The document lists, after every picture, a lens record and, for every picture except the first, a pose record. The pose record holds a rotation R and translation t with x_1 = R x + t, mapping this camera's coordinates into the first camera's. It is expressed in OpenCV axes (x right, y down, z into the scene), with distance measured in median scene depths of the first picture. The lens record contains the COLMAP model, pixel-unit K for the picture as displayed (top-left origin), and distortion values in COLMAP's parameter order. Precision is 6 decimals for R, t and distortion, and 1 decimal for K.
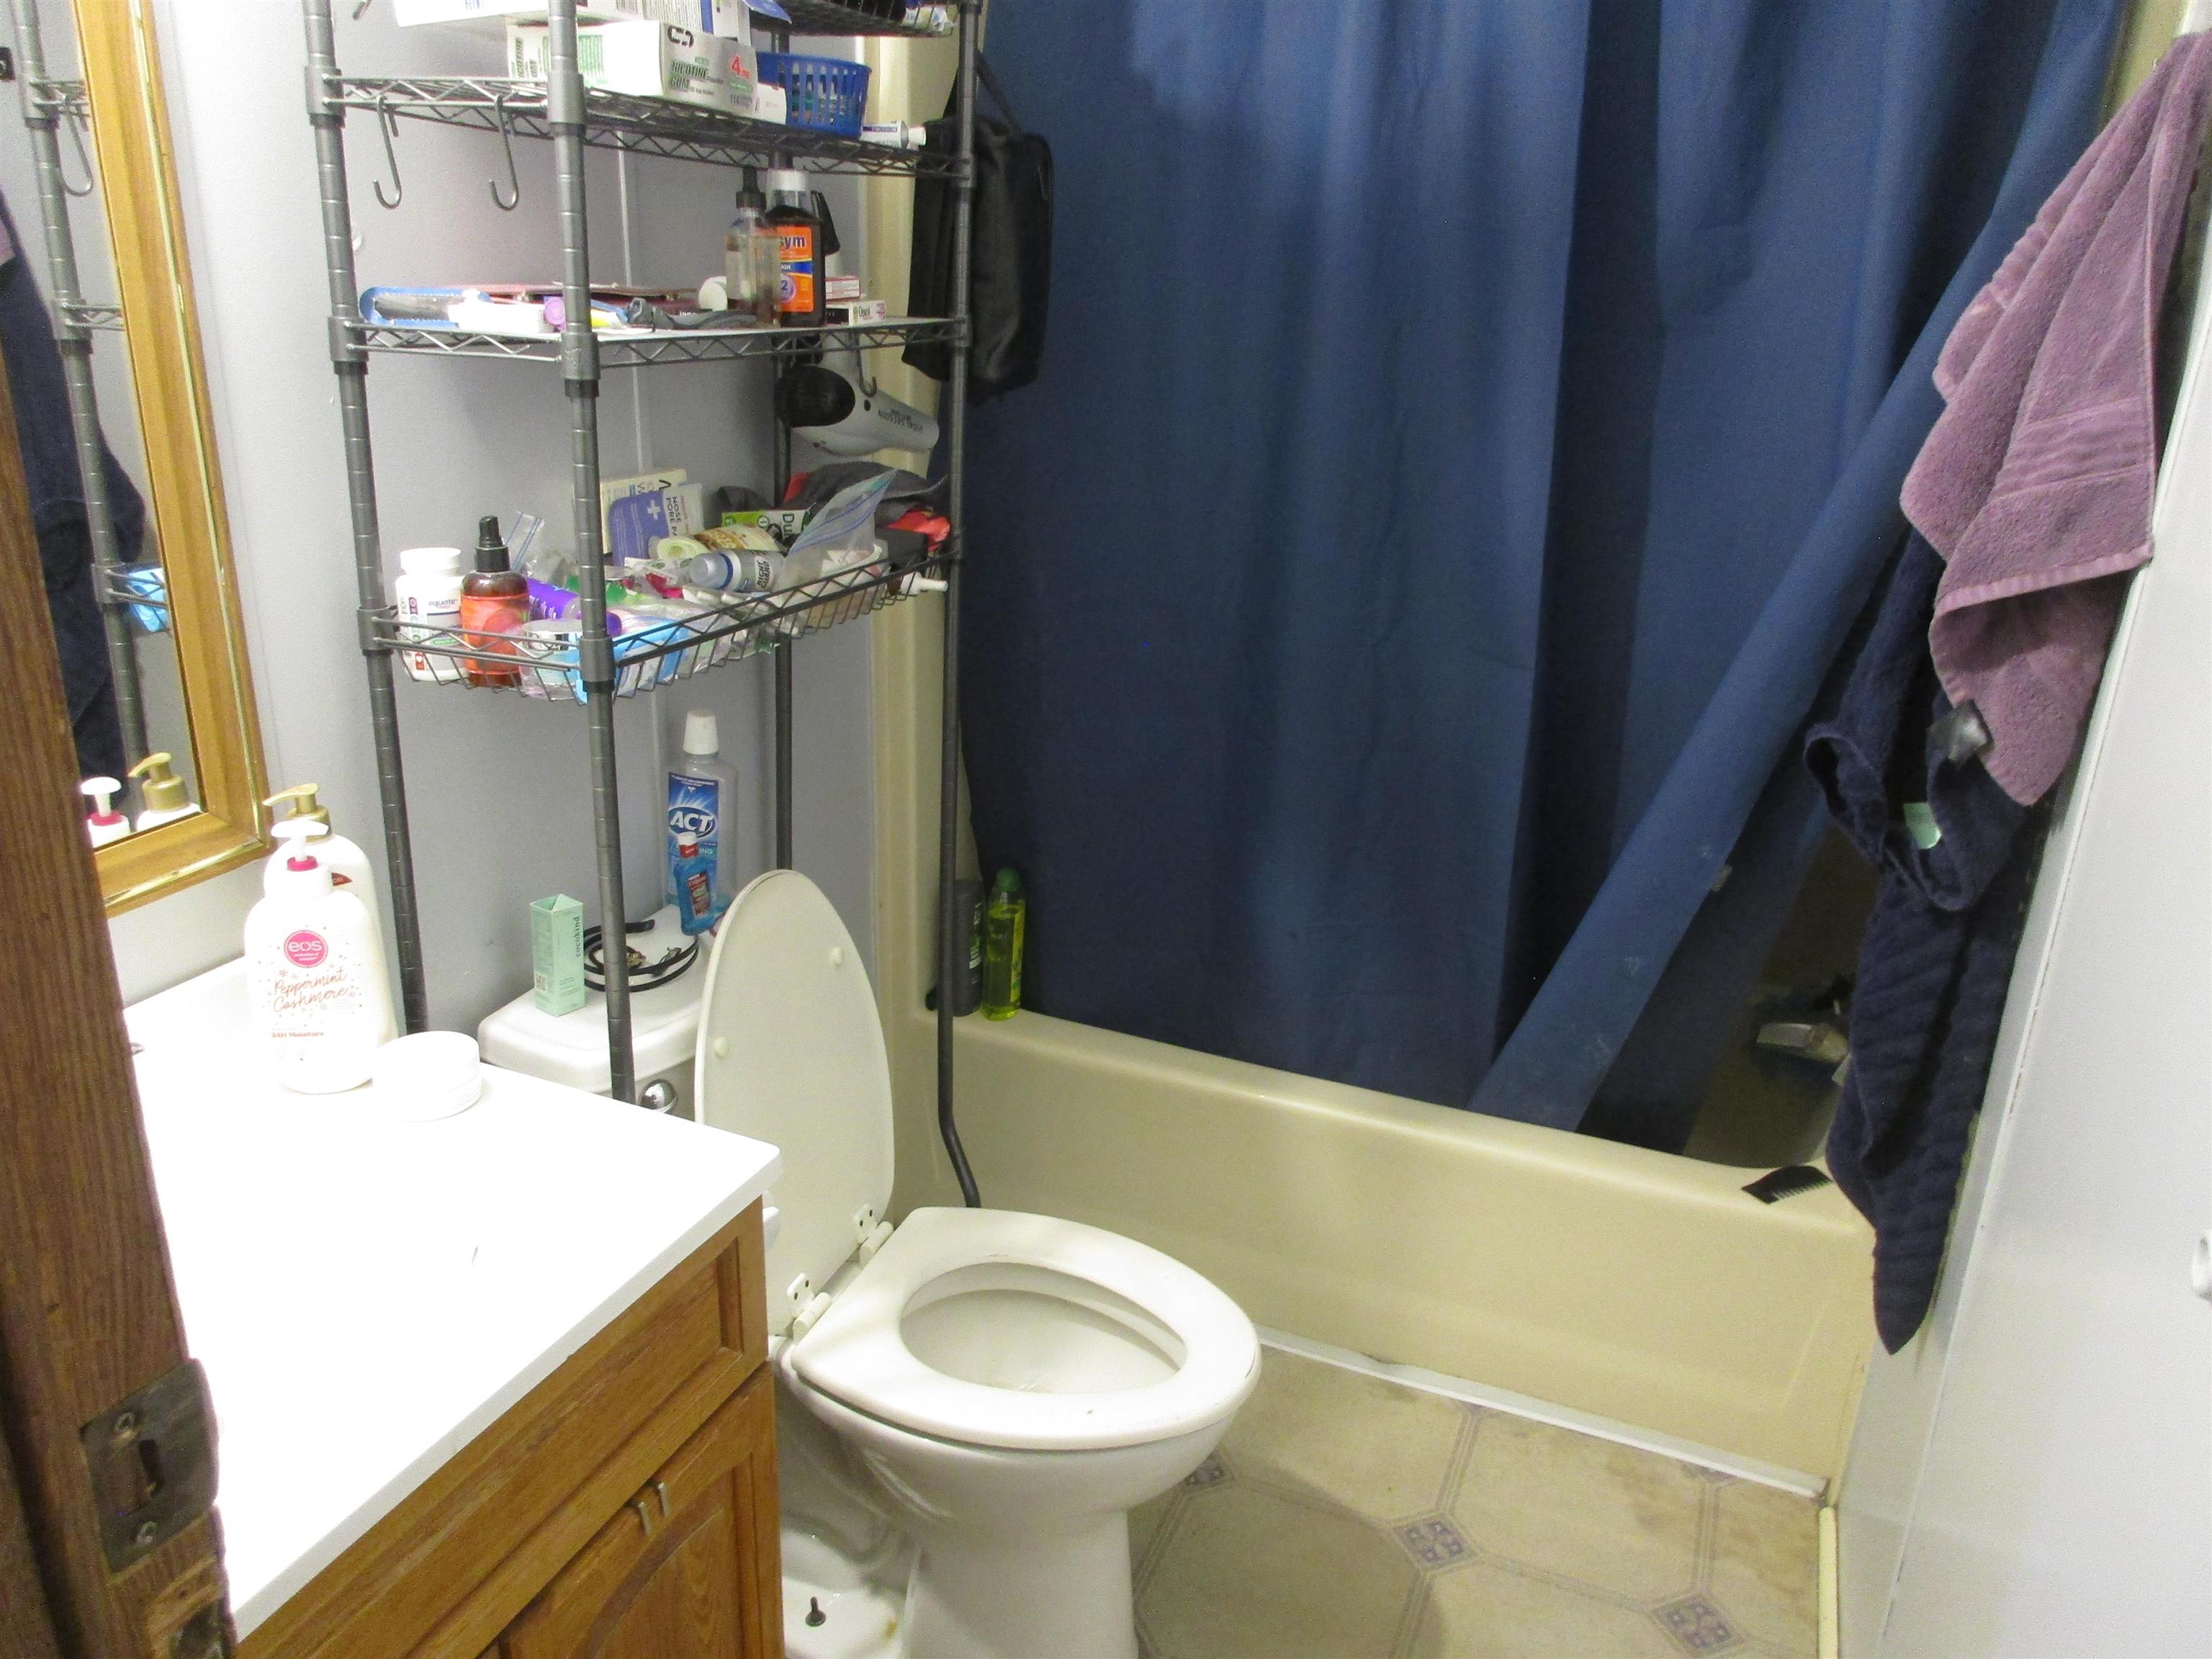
lens RADIAL K [[1646.0, 0, 1104.4], [0, 1646.0, 816.3], [0, 0, 1]] dist [0.008966, -0.007020]
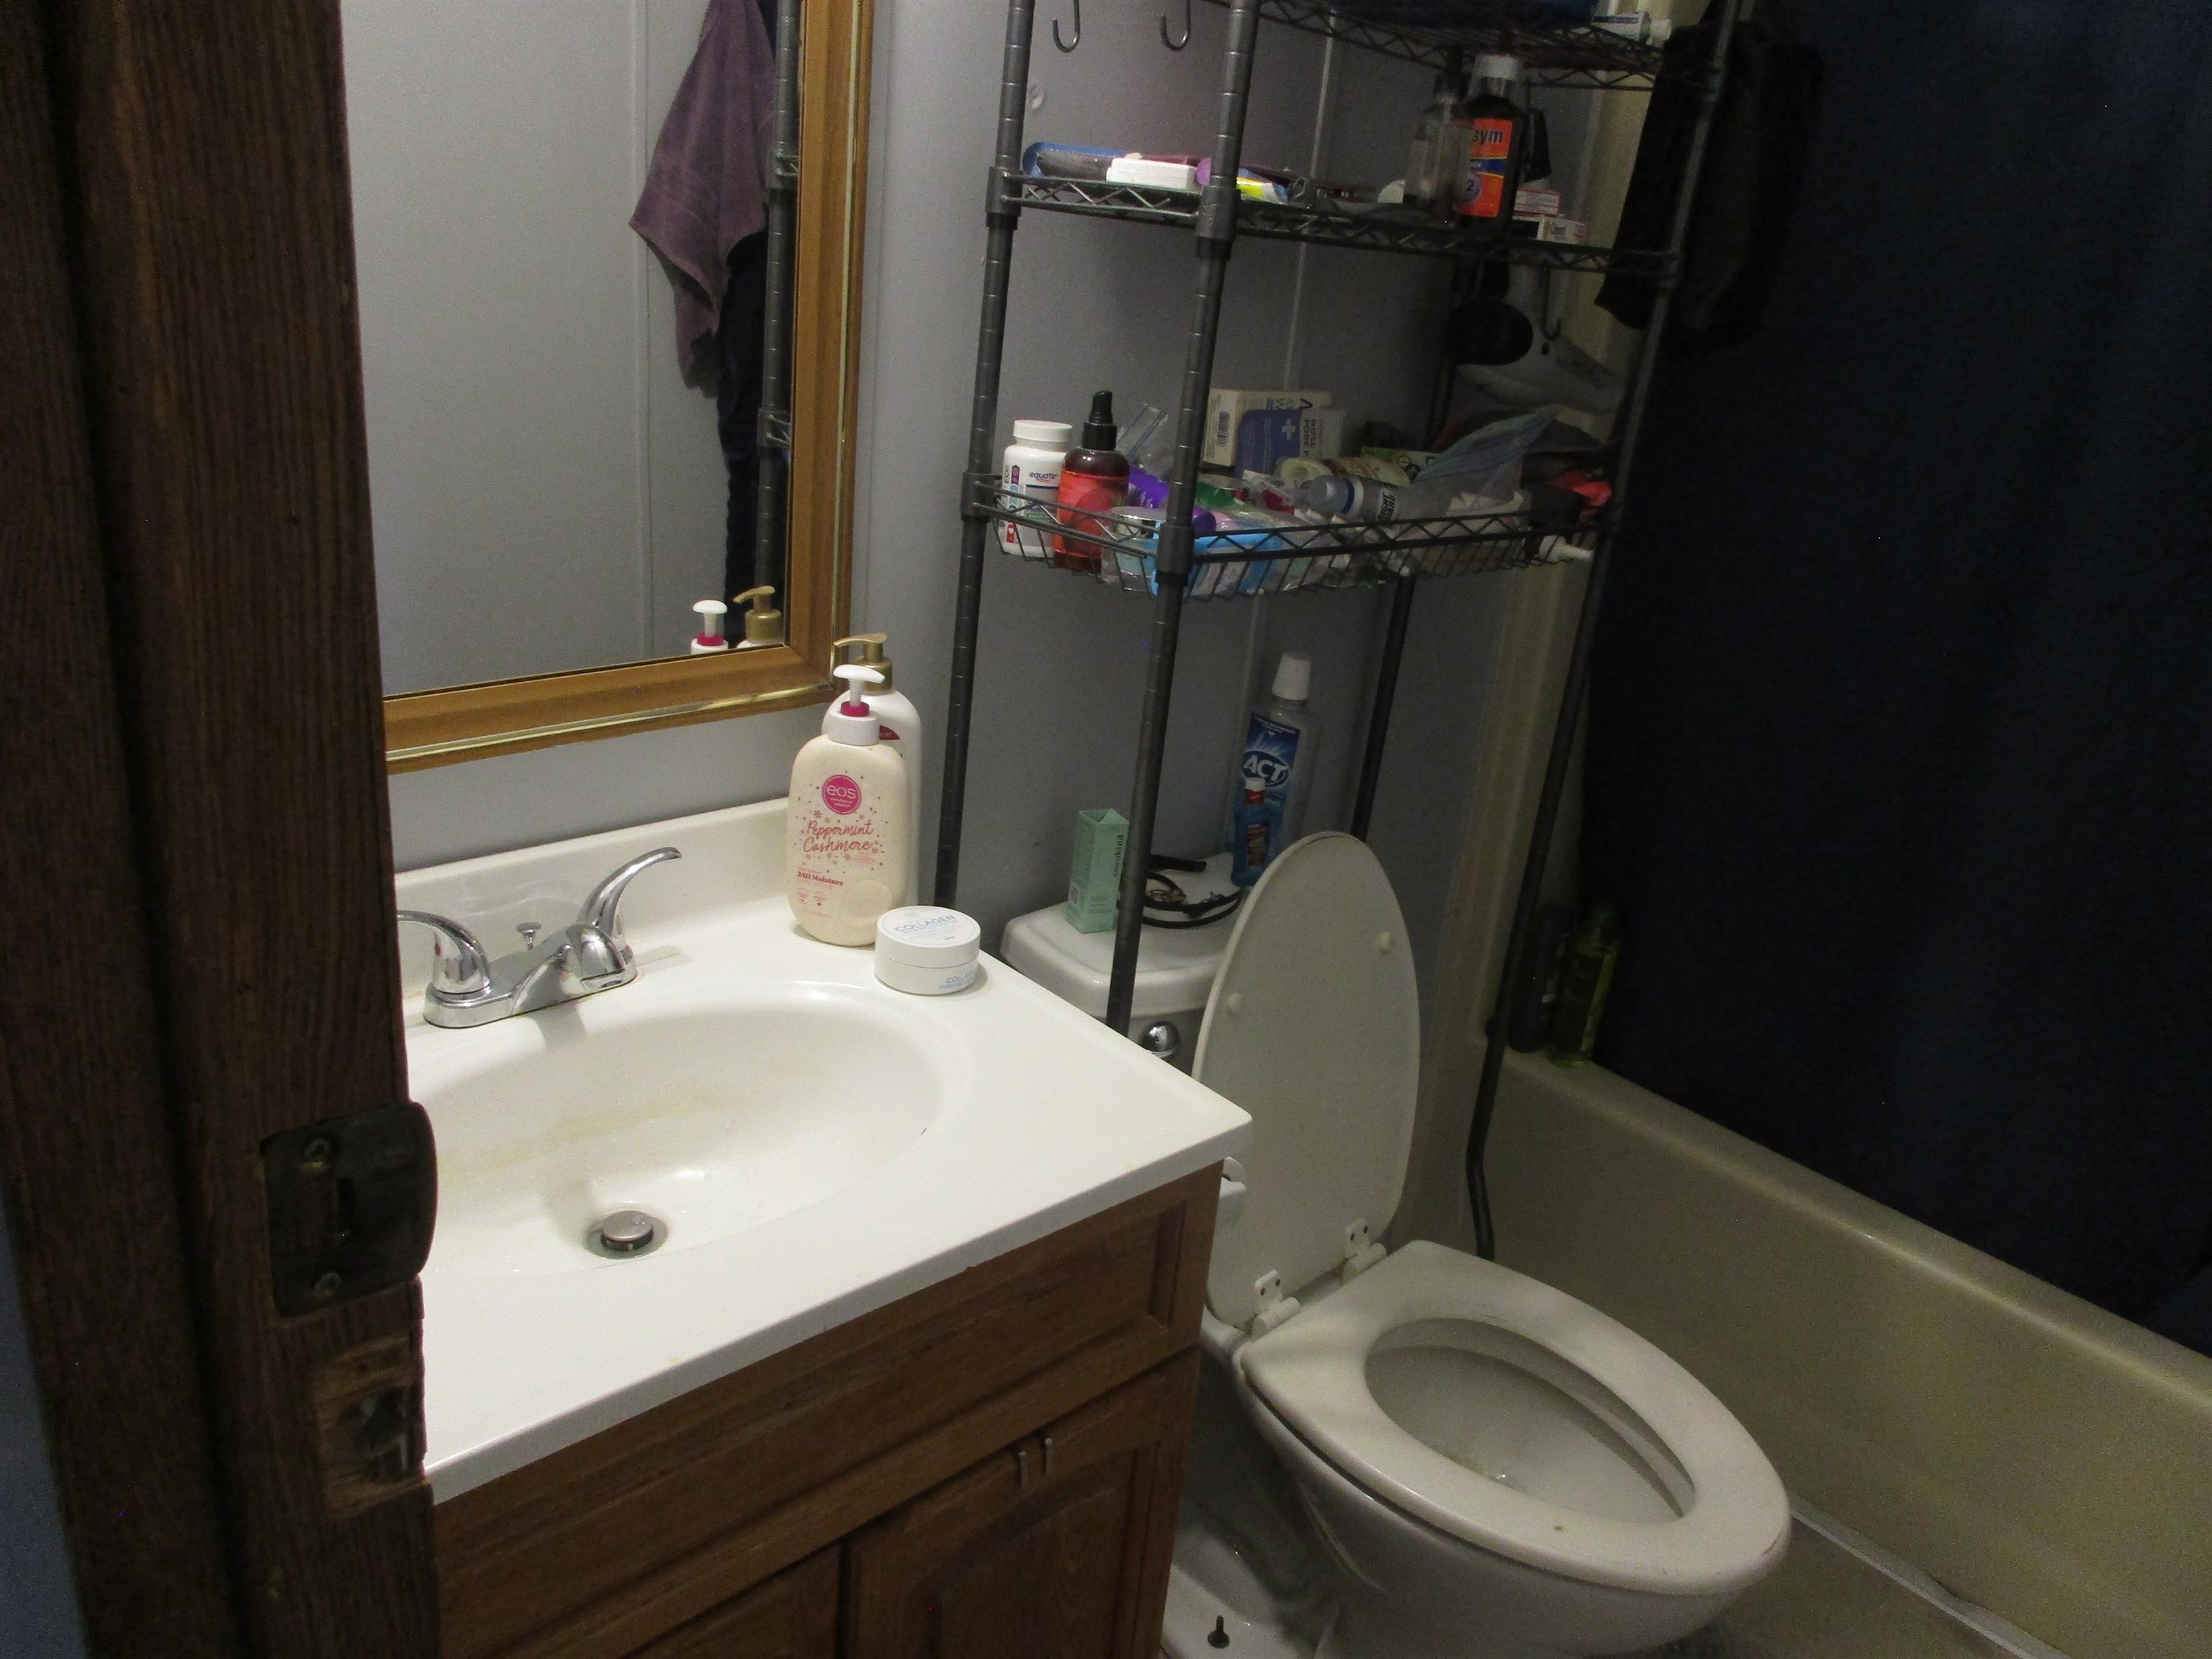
lens RADIAL K [[1646.0, 0, 1104.1], [0, 1646.0, 817.8], [0, 0, 1]] dist [0.008966, -0.007020]
pose [[0.909184, 0.193965, -0.368459, 0.021193], [-0.199344, 0.979640, 0.023818, 0.032497], [0.365577, 0.051795, 0.929339, 0.116042]]
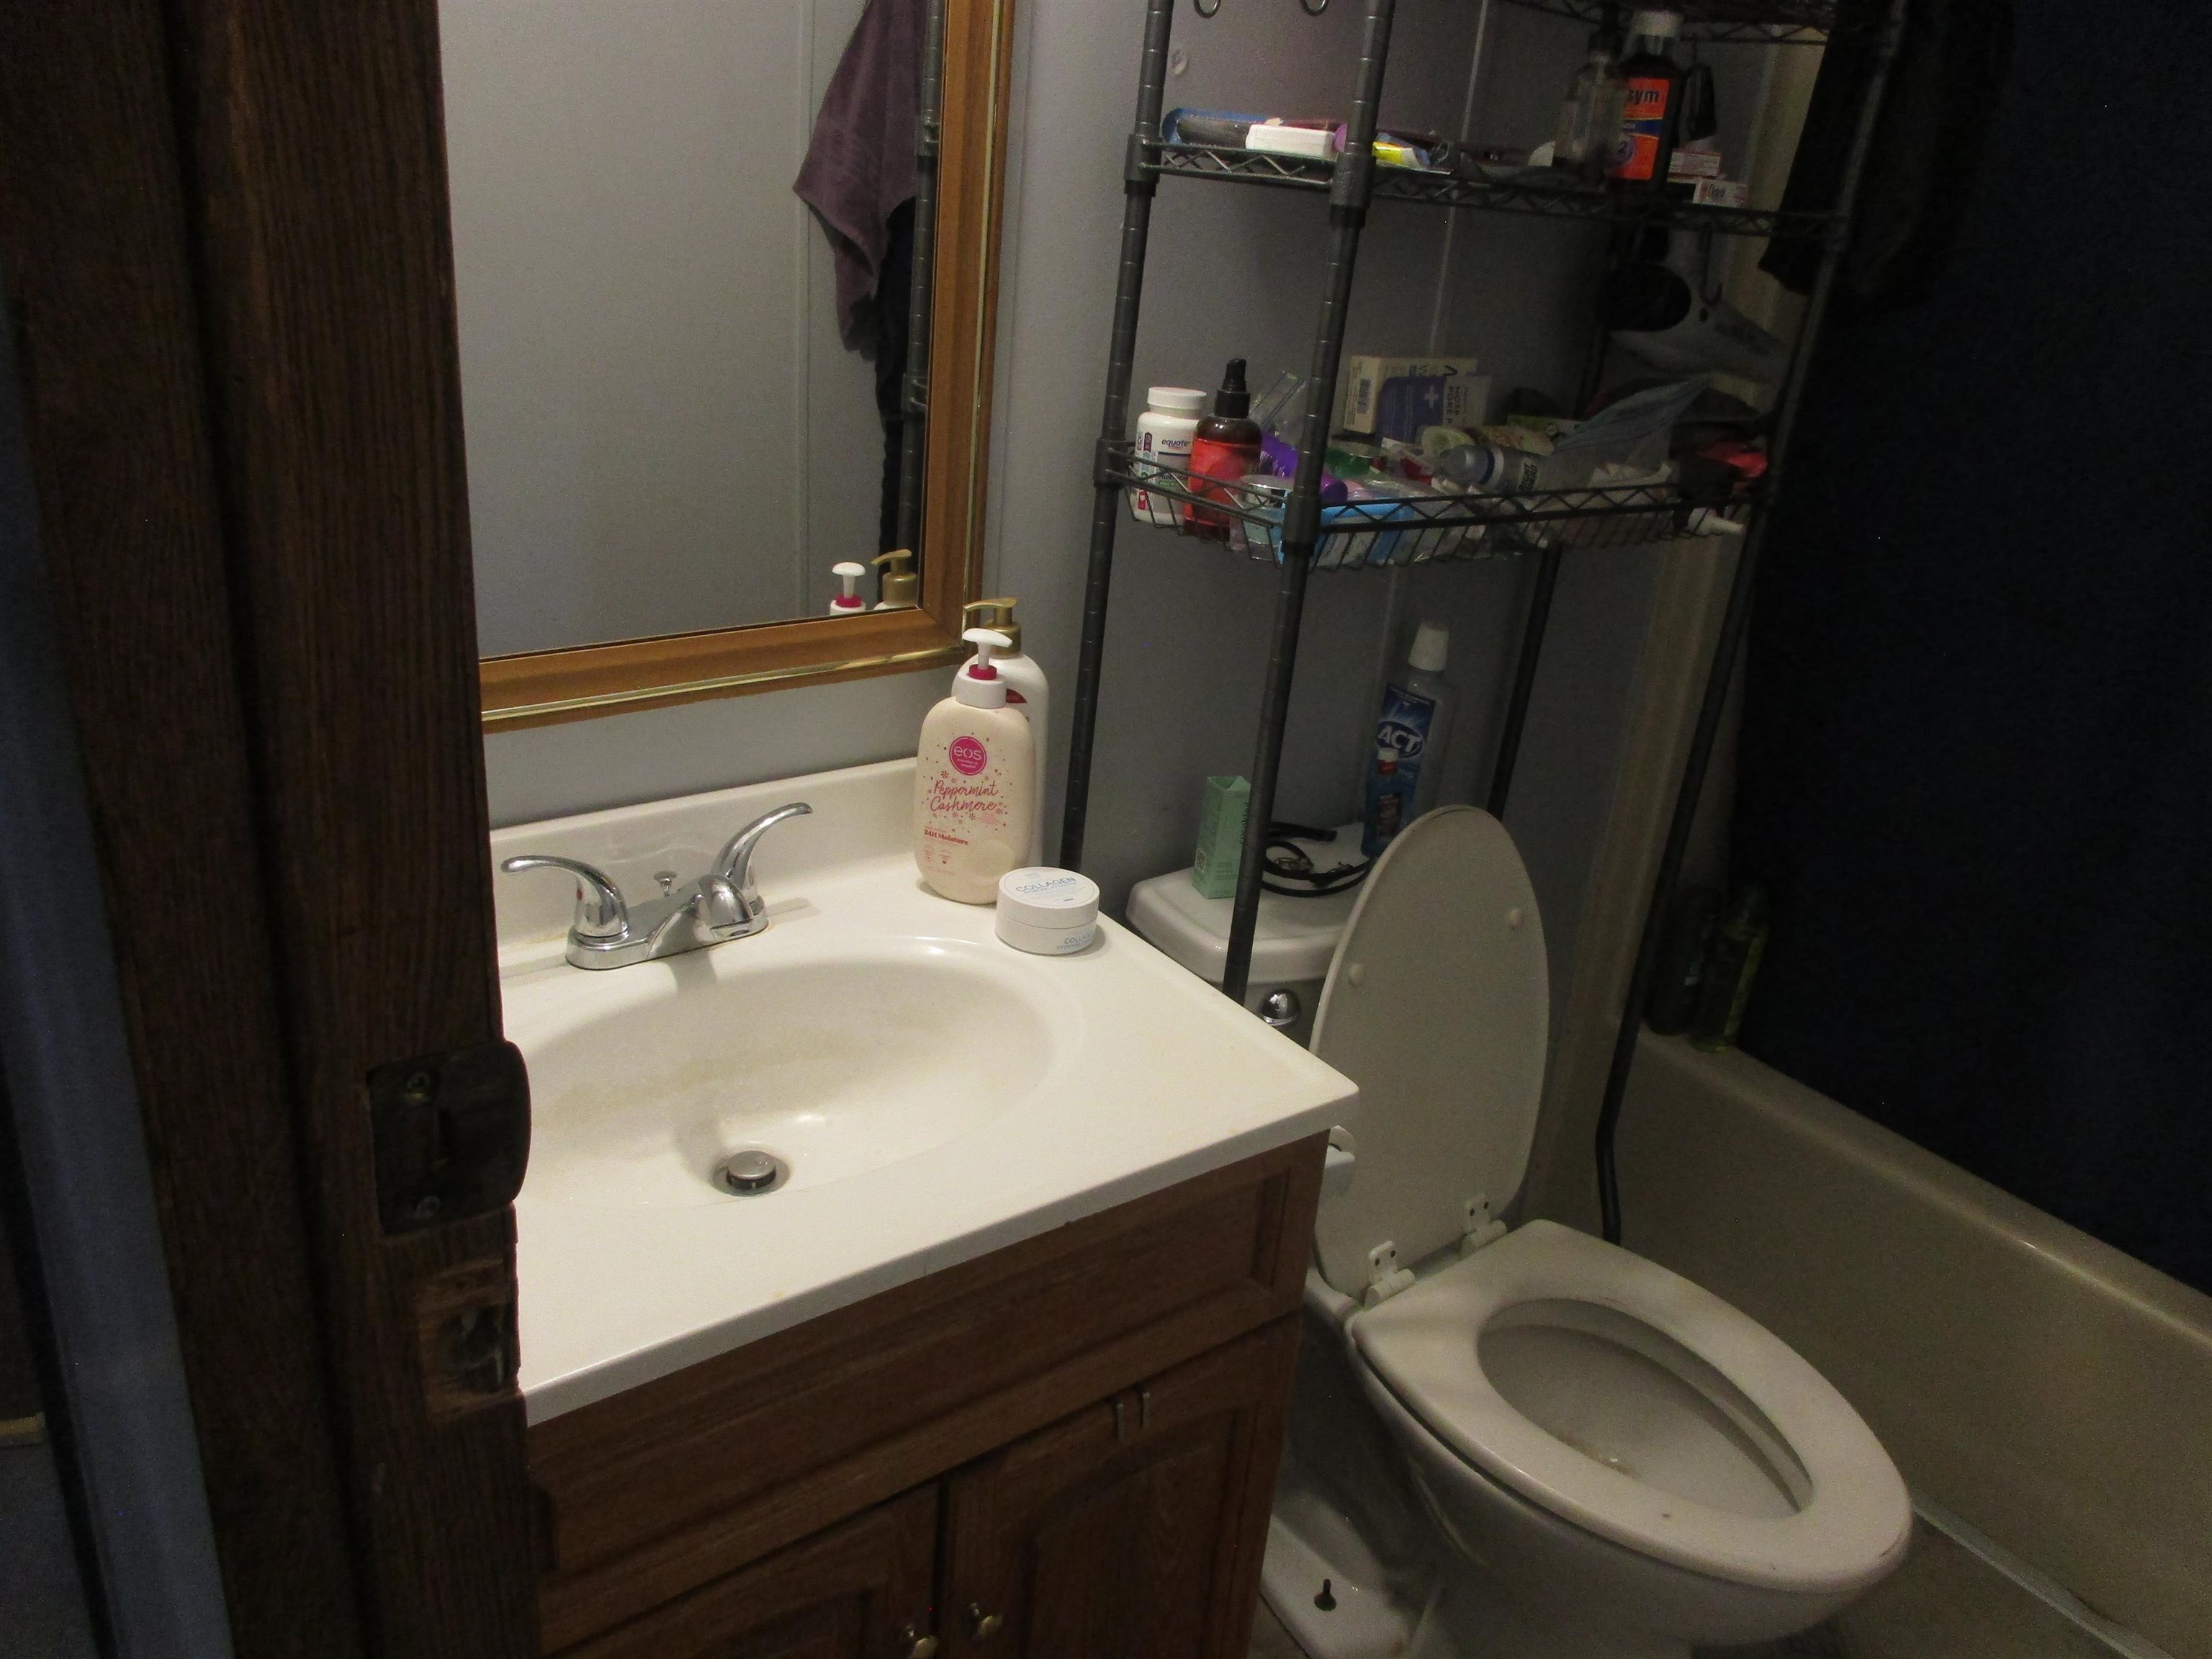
lens RADIAL K [[1646.0, 0, 1107.5], [0, 1646.0, 816.6], [0, 0, 1]] dist [0.008966, -0.007020]
pose [[0.864698, 0.228556, -0.447281, 0.041158], [-0.222796, 0.972609, 0.066276, 0.025439], [0.450177, 0.042344, 0.891935, 0.116030]]
